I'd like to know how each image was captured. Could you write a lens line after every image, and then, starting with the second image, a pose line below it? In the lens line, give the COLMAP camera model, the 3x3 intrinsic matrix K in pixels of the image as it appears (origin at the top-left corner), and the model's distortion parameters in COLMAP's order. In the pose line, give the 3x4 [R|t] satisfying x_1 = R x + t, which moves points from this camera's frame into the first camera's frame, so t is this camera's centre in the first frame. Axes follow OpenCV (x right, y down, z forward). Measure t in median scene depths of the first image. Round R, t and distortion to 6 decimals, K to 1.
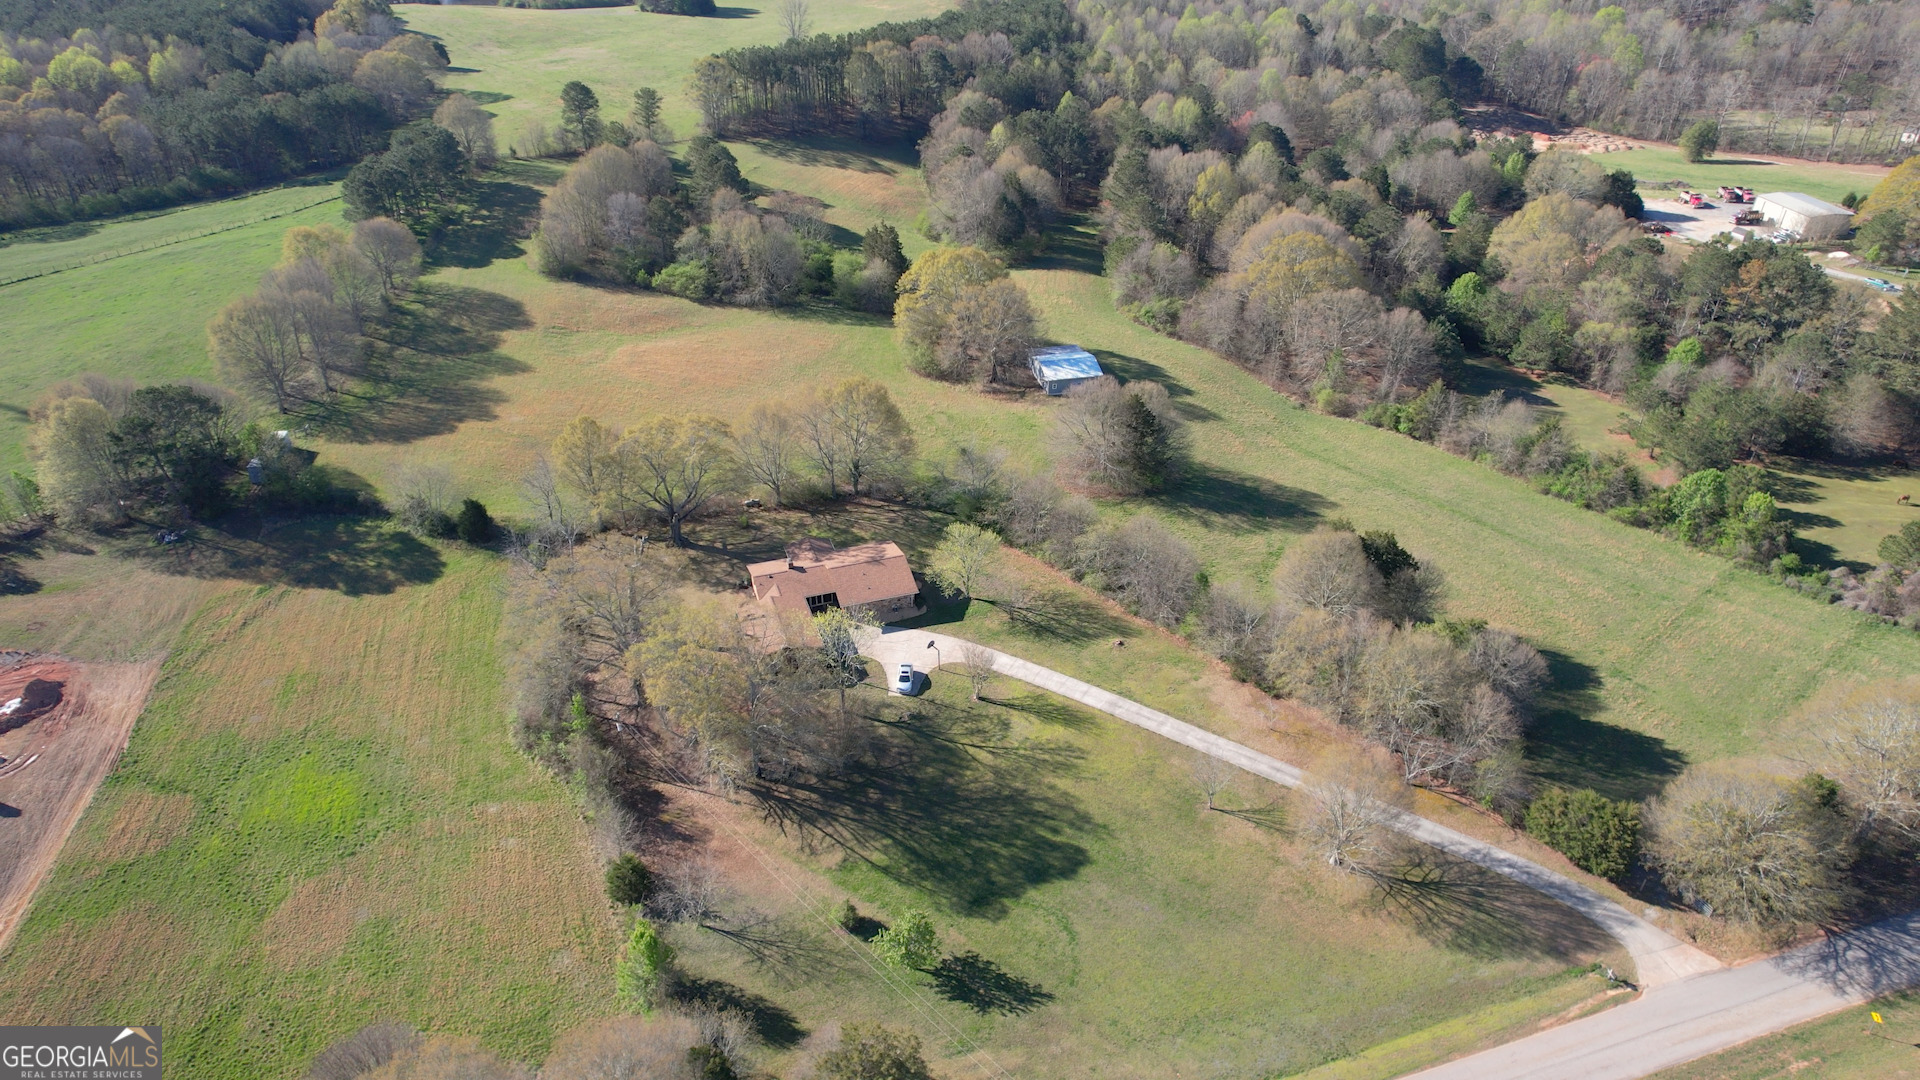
lens RADIAL K [[1228.9, 0, 961.2], [0, 1228.9, 549.0], [0, 0, 1]] dist [-0.070294, 0.061063]
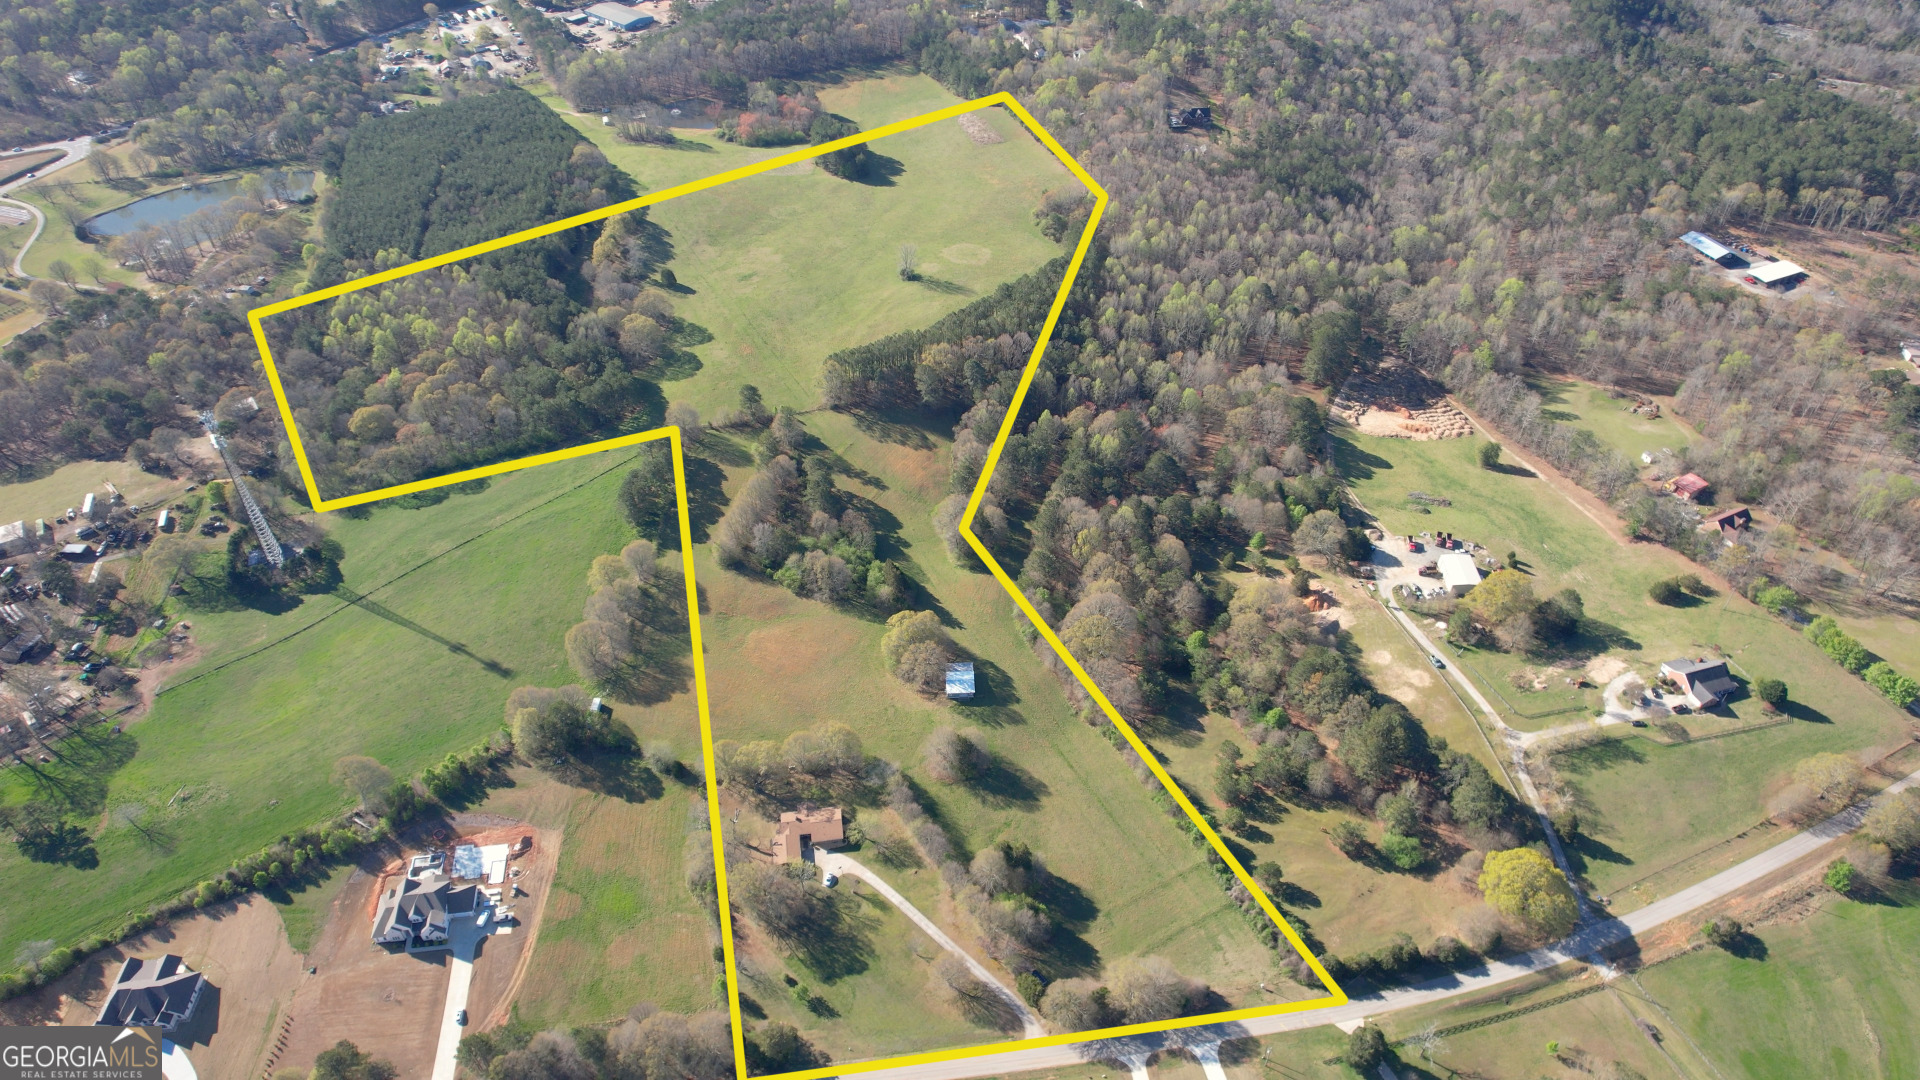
lens RADIAL K [[1228.9, 0, 965.3], [0, 1228.9, 554.3], [0, 0, 1]] dist [-0.070294, 0.061063]
pose [[0.984242, 0.108785, -0.139404, 0.488535], [-0.085890, 0.983233, 0.160859, -0.942169], [0.154566, -0.146351, 0.977083, -1.308640]]
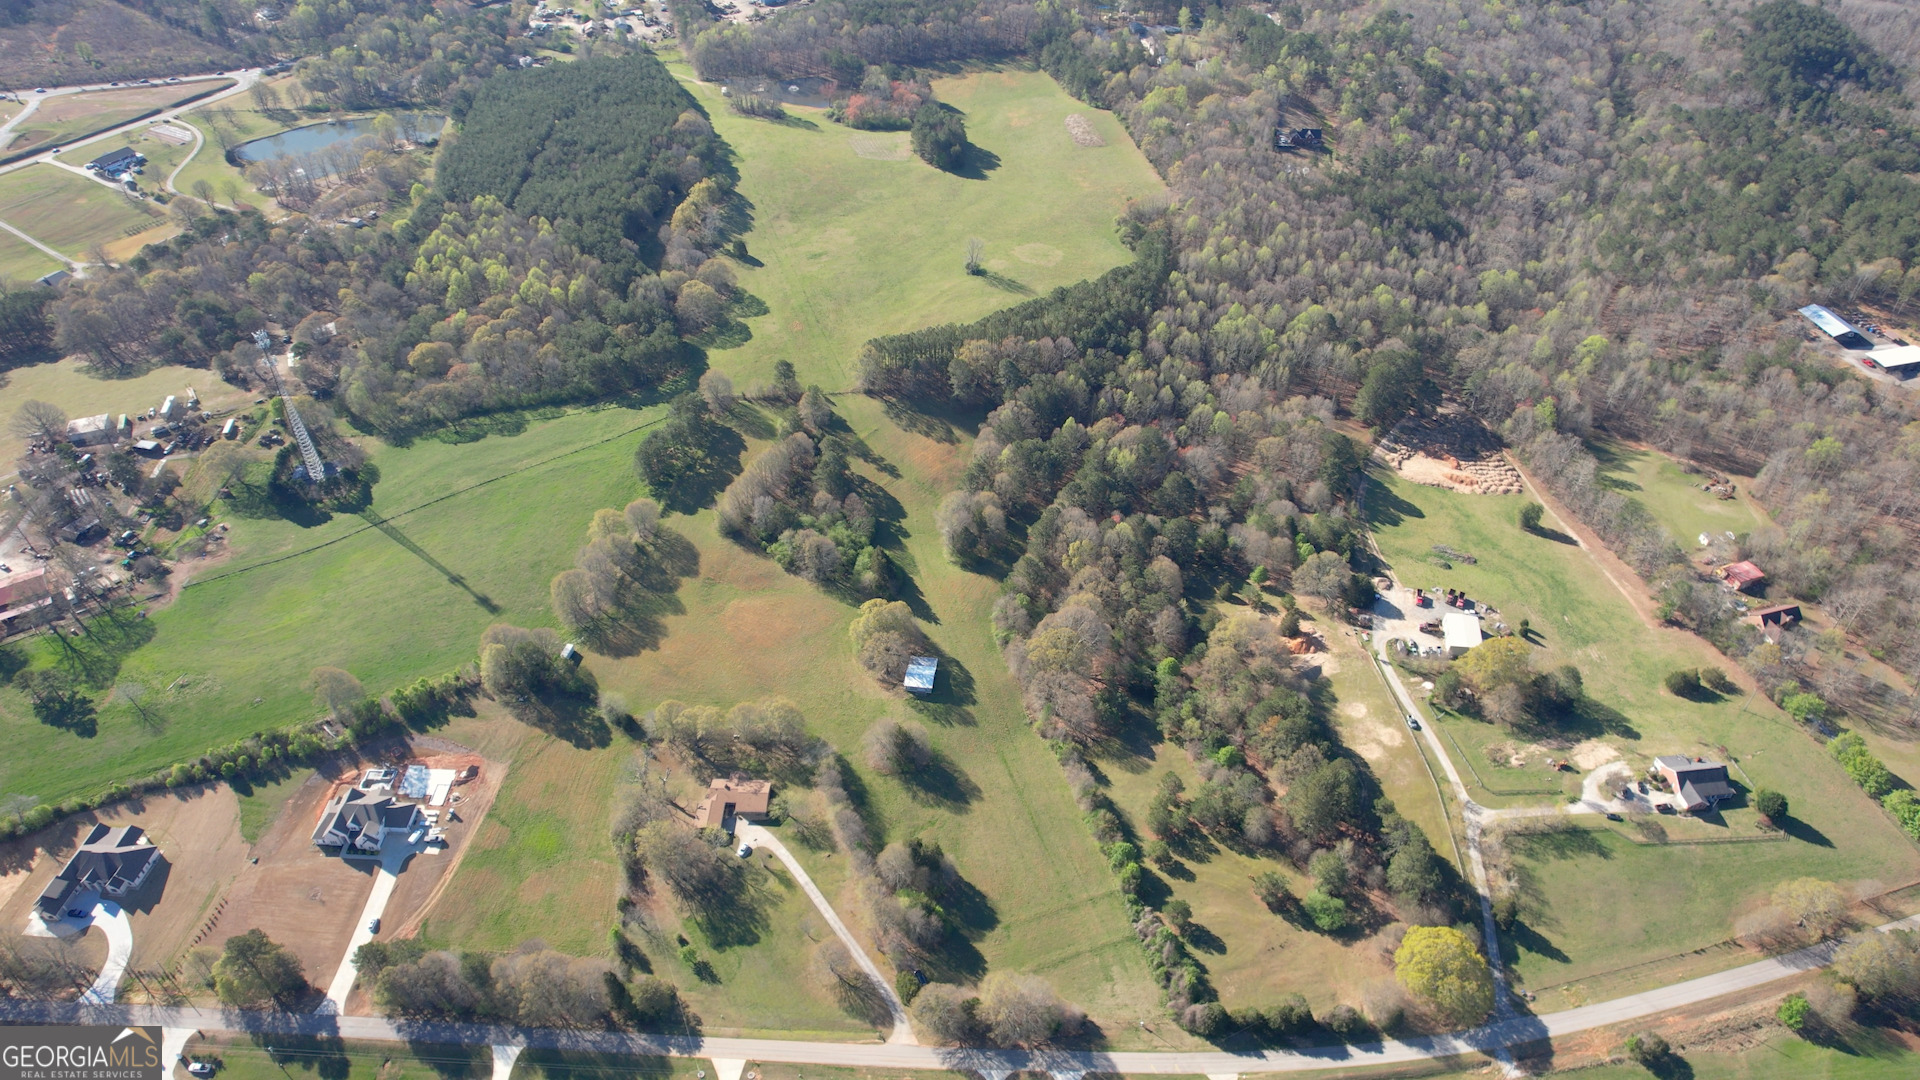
lens RADIAL K [[1228.9, 0, 966.1], [0, 1228.9, 556.2], [0, 0, 1]] dist [-0.070294, 0.061063]
pose [[0.941255, 0.229120, -0.248080, 0.848724], [-0.187486, 0.965557, 0.180413, -0.993419], [0.280871, -0.123303, 0.951792, -1.220729]]
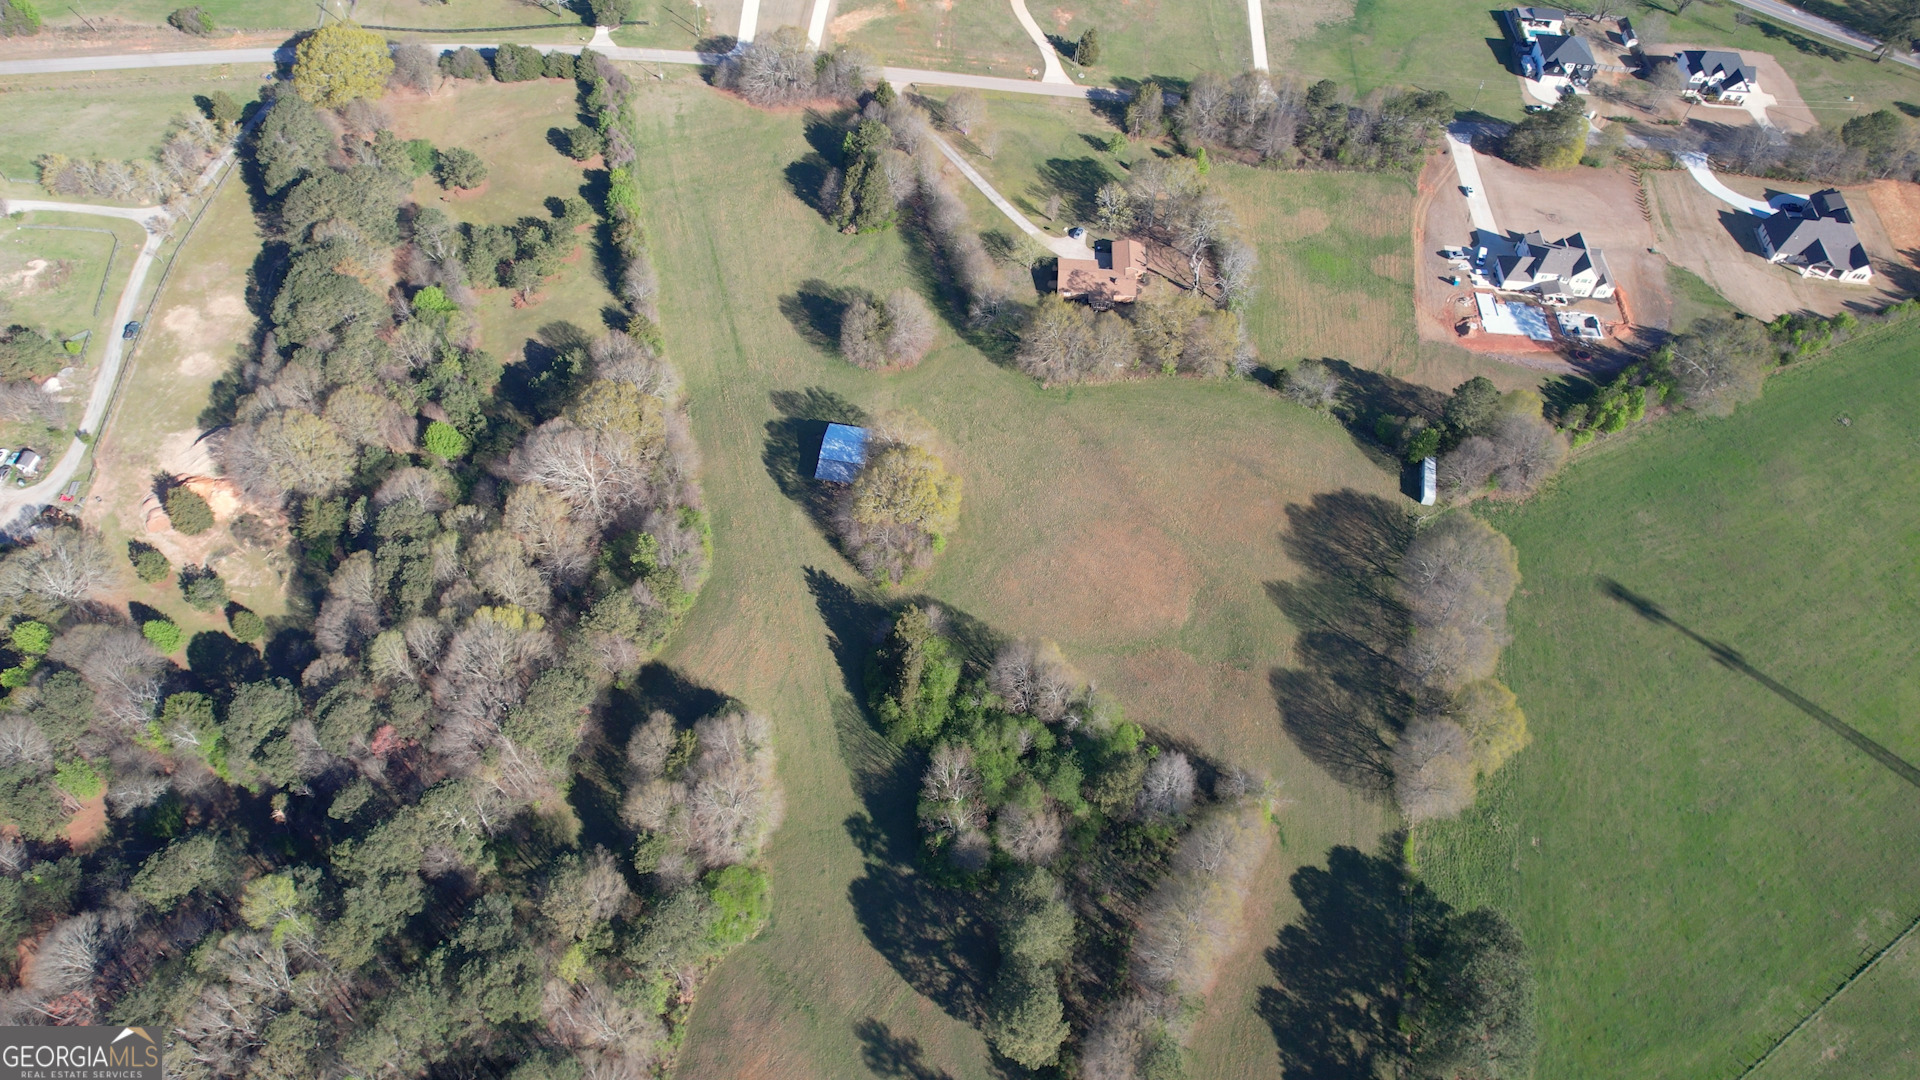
lens RADIAL K [[1228.9, 0, 965.7], [0, 1228.9, 544.6], [0, 0, 1]] dist [-0.070294, 0.061063]
pose [[-0.928412, -0.318444, 0.191430, -0.414526], [0.172329, 0.087392, 0.981155, -1.868499], [-0.329172, 0.943905, -0.026259, 1.501217]]
